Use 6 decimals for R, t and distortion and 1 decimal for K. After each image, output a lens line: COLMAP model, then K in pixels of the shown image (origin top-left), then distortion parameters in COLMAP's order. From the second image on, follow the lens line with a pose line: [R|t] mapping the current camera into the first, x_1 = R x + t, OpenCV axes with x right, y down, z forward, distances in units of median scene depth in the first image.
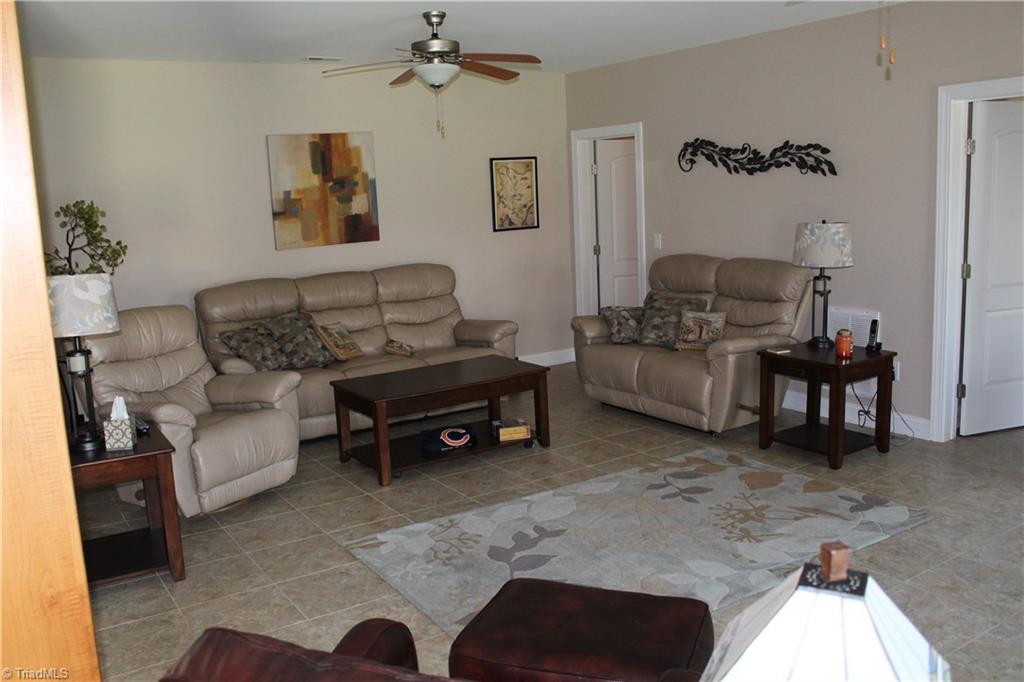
lens RADIAL K [[888.4, 0, 512.5], [0, 888.4, 341.0], [0, 0, 1]] dist [-0.005509, -0.001211]
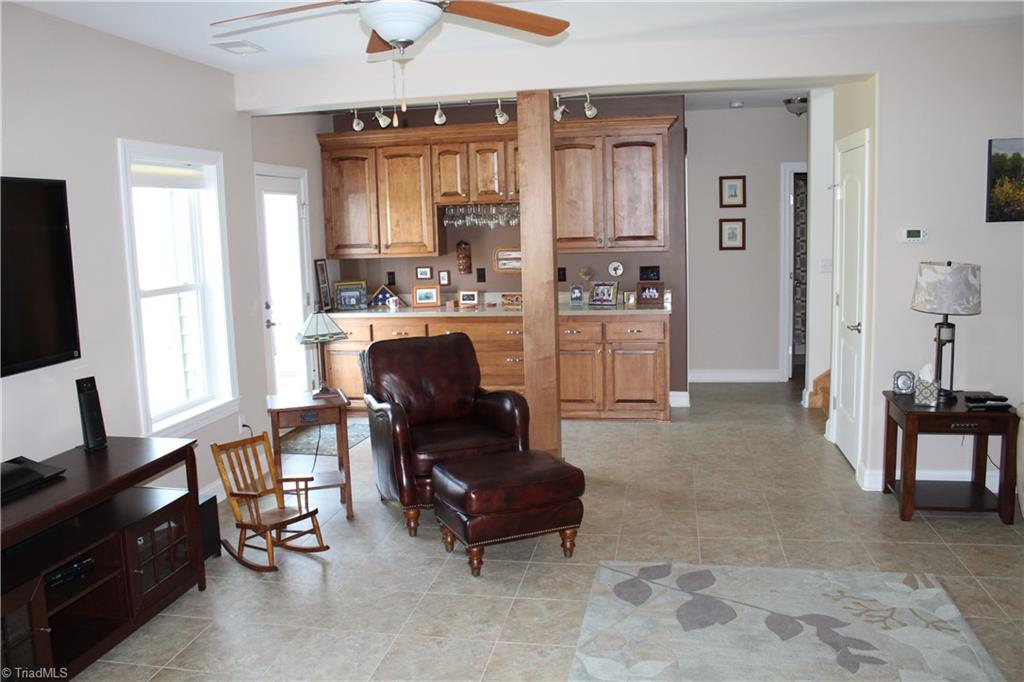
lens RADIAL K [[888.4, 0, 512.0], [0, 888.4, 341.8], [0, 0, 1]] dist [-0.005509, -0.001211]
pose [[-0.694549, 0.146146, -0.704445, 0.746342], [-0.074116, 0.959406, 0.272116, -0.234046], [0.715617, 0.241209, -0.655523, 1.229916]]
